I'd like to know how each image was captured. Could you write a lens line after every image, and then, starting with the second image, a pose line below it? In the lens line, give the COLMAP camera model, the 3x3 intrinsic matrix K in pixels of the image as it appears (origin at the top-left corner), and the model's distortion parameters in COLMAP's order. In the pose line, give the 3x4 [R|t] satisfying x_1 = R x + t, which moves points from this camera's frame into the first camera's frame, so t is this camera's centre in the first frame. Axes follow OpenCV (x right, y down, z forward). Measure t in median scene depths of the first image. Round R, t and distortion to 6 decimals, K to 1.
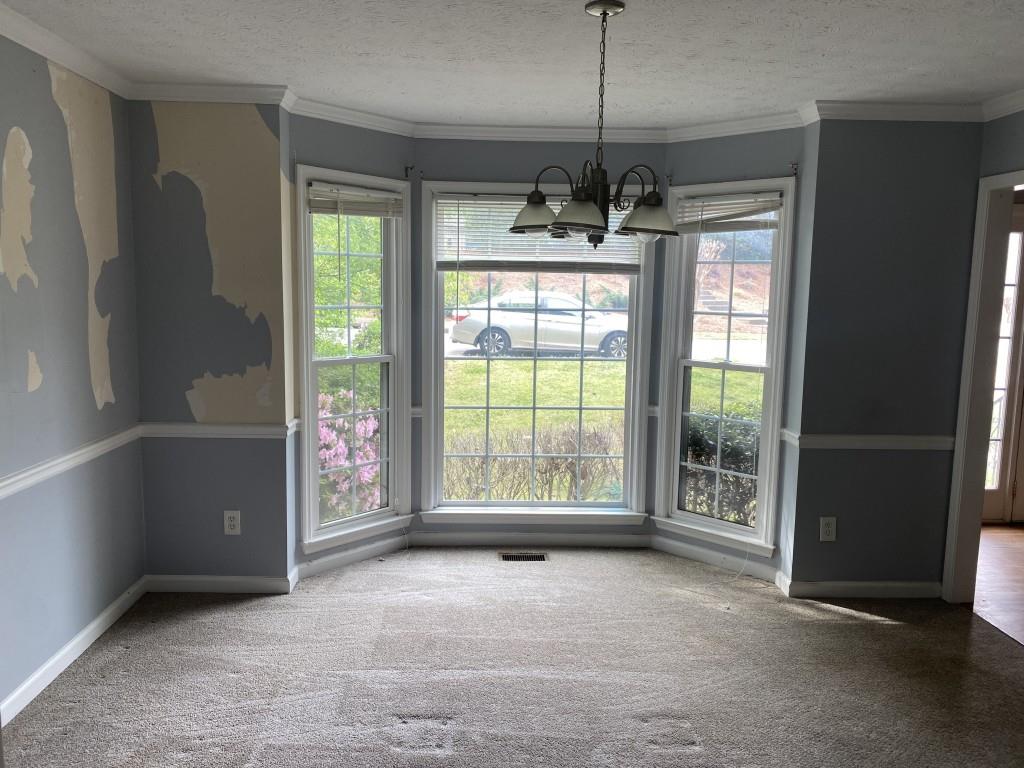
lens RADIAL K [[772.5, 0, 506.8], [0, 772.5, 385.5], [0, 0, 1]] dist [0.084034, -0.145084]
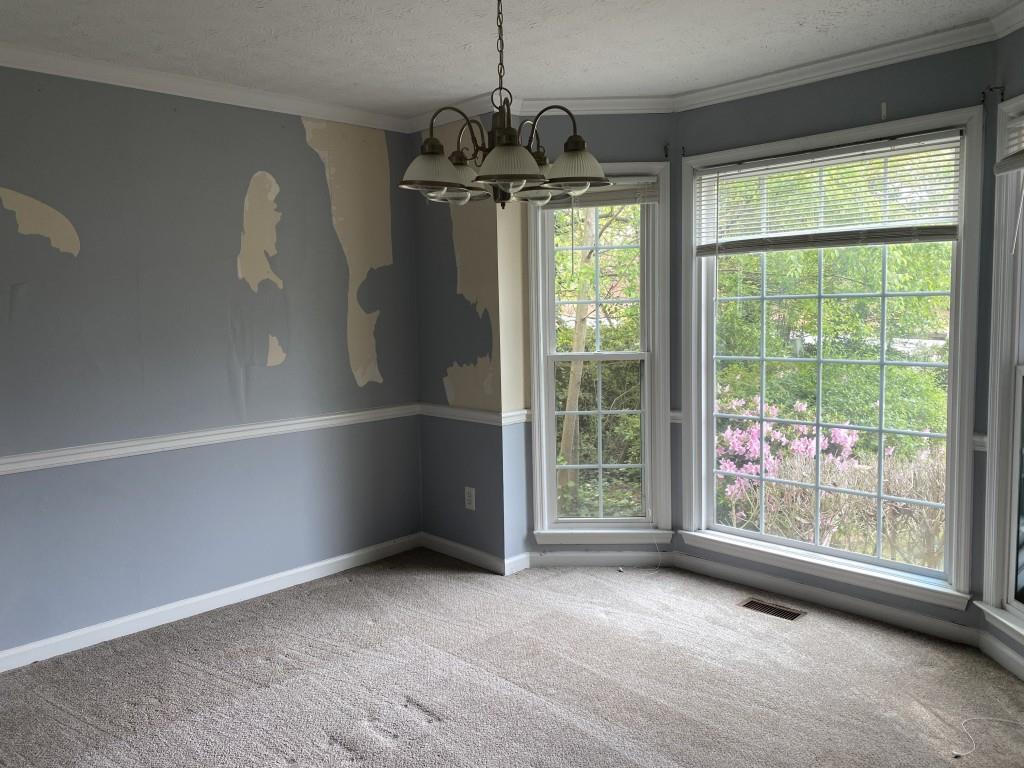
lens RADIAL K [[778.8, 0, 512.0], [0, 778.8, 384.0], [0, 0, 1]] dist [0.079538, -0.123308]
pose [[0.669984, 0.043554, -0.741097, 0.453988], [-0.062782, 0.998025, 0.001896, 0.006957], [0.739716, 0.045257, 0.671396, 0.268357]]
